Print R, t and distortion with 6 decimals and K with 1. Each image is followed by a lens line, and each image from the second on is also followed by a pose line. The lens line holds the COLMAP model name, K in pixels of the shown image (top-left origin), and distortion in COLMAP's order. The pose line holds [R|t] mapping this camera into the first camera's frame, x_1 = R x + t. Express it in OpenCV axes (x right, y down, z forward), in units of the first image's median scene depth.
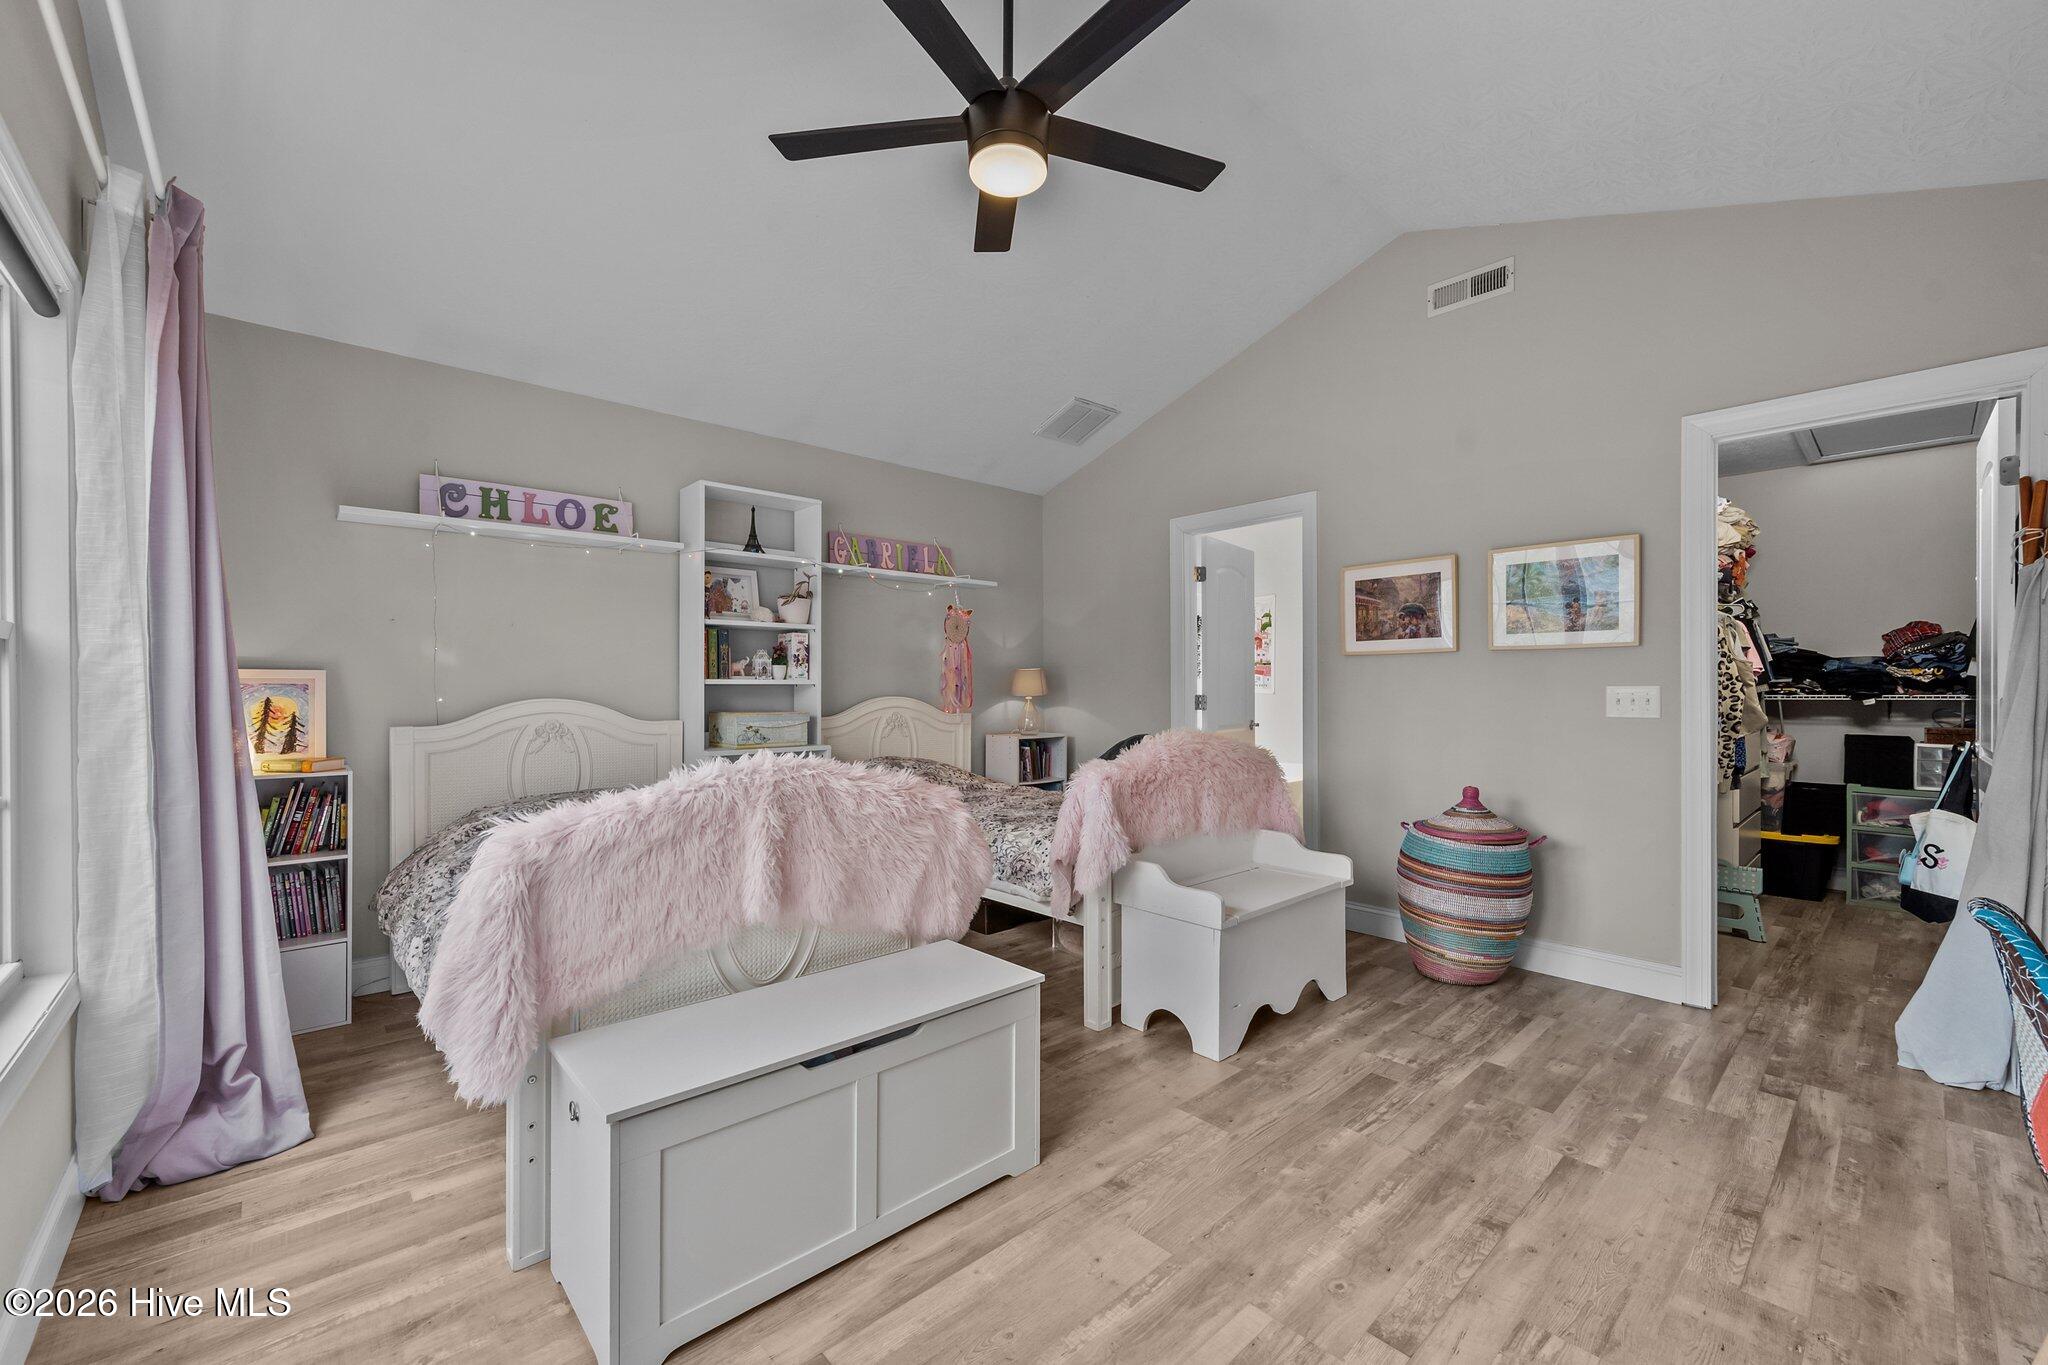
lens RADIAL K [[809.5, 0, 1034.9], [0, 809.5, 686.7], [0, 0, 1]] dist [0.003402, 0.000094]
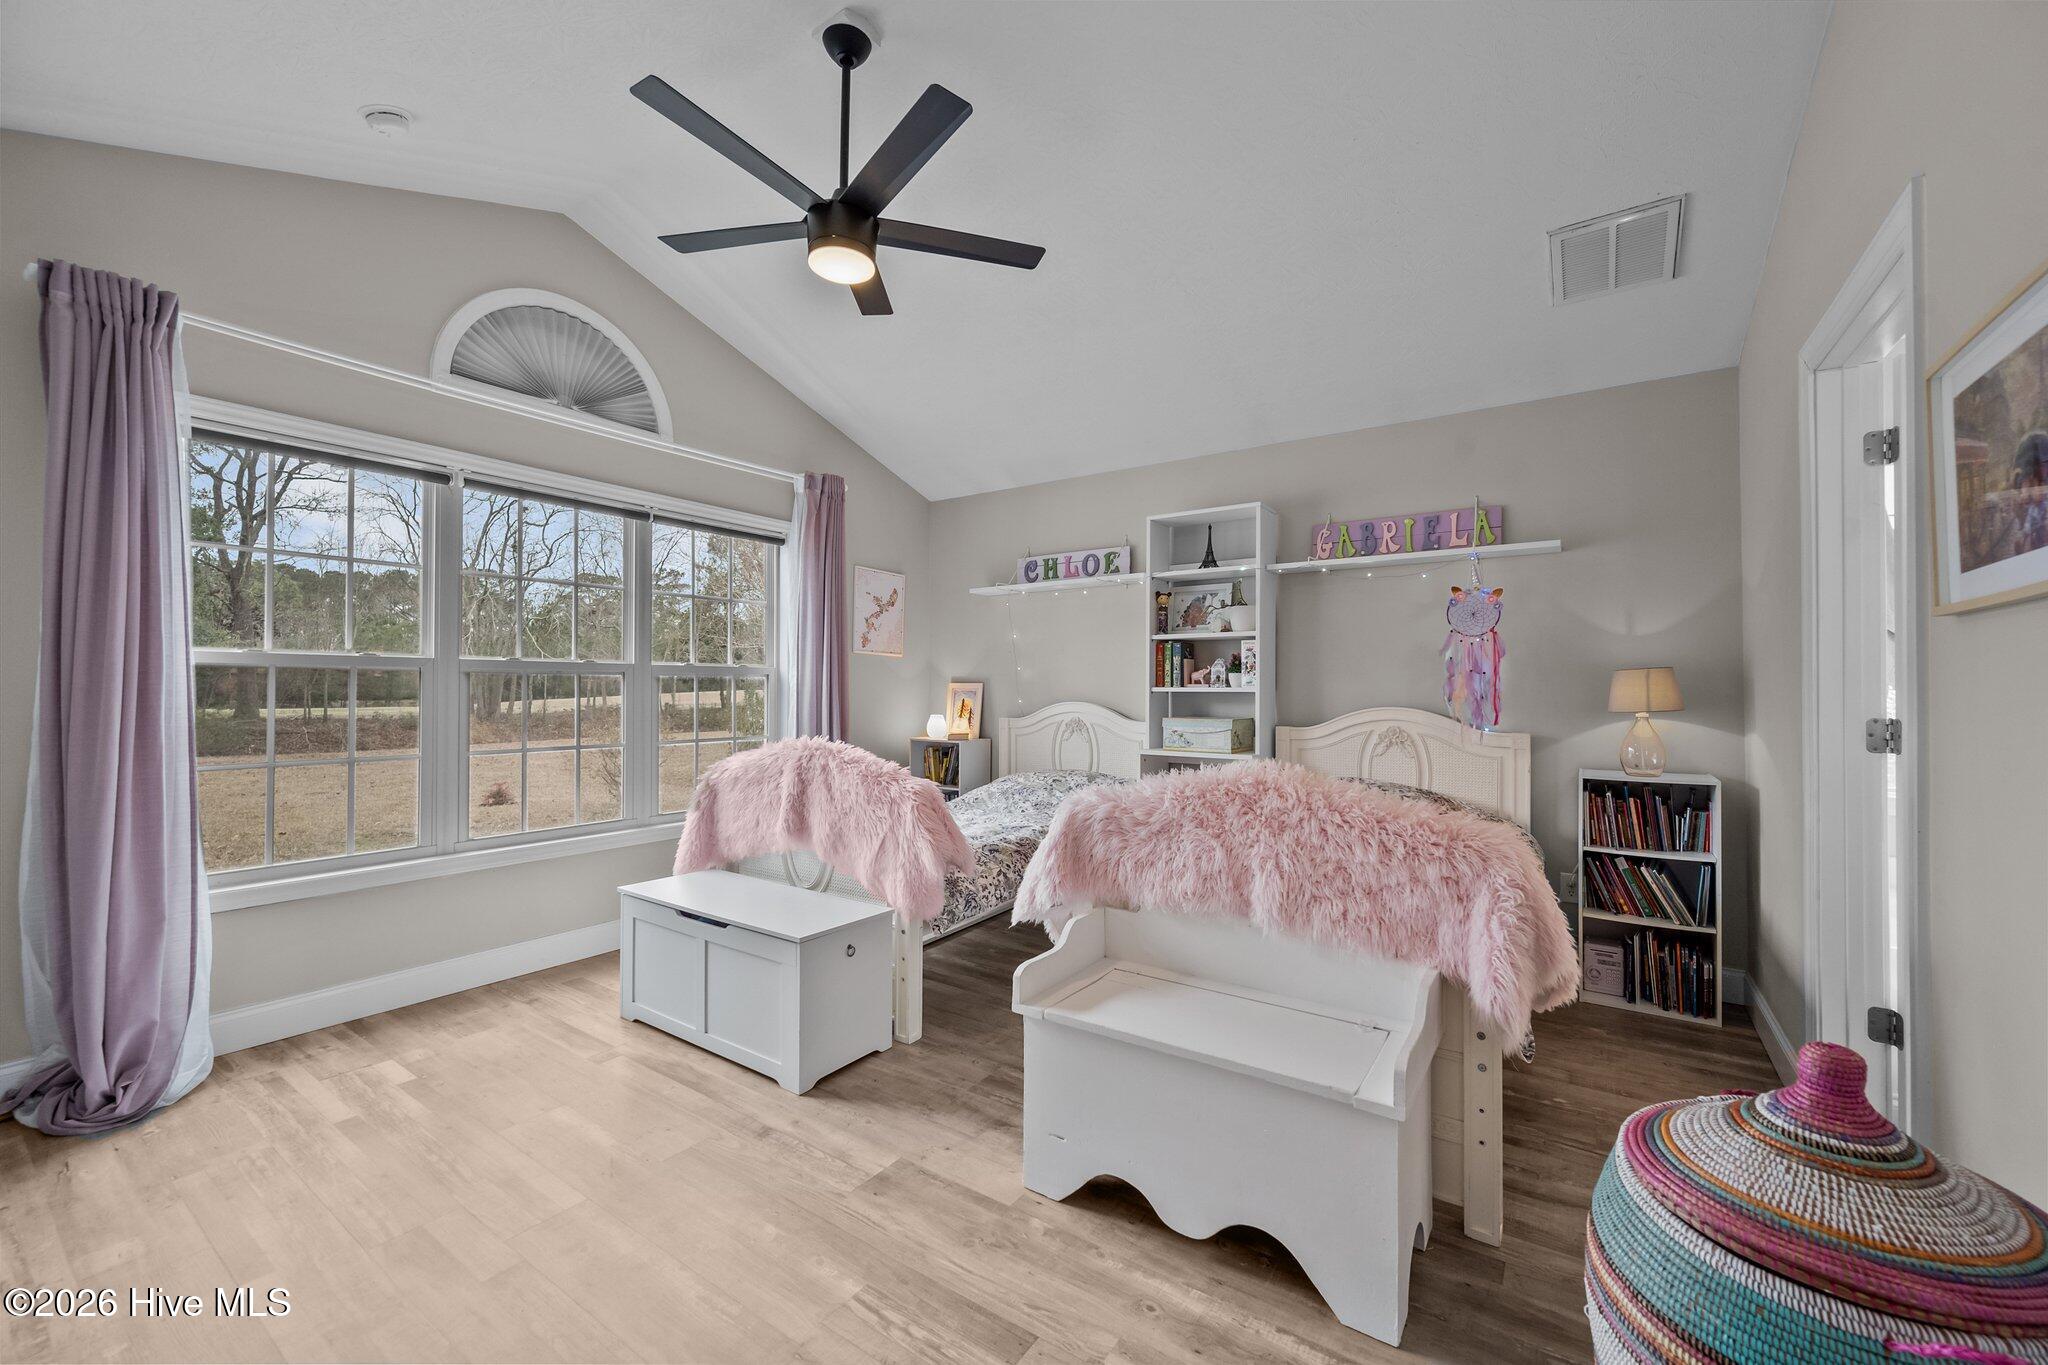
lens RADIAL K [[809.5, 0, 1032.8], [0, 809.5, 681.9], [0, 0, 1]] dist [0.003402, 0.000094]
pose [[0.227002, -0.007674, -0.973864, 0.713171], [-0.004627, 0.999949, -0.008958, -0.006457], [0.973883, 0.006539, 0.226955, 0.603299]]
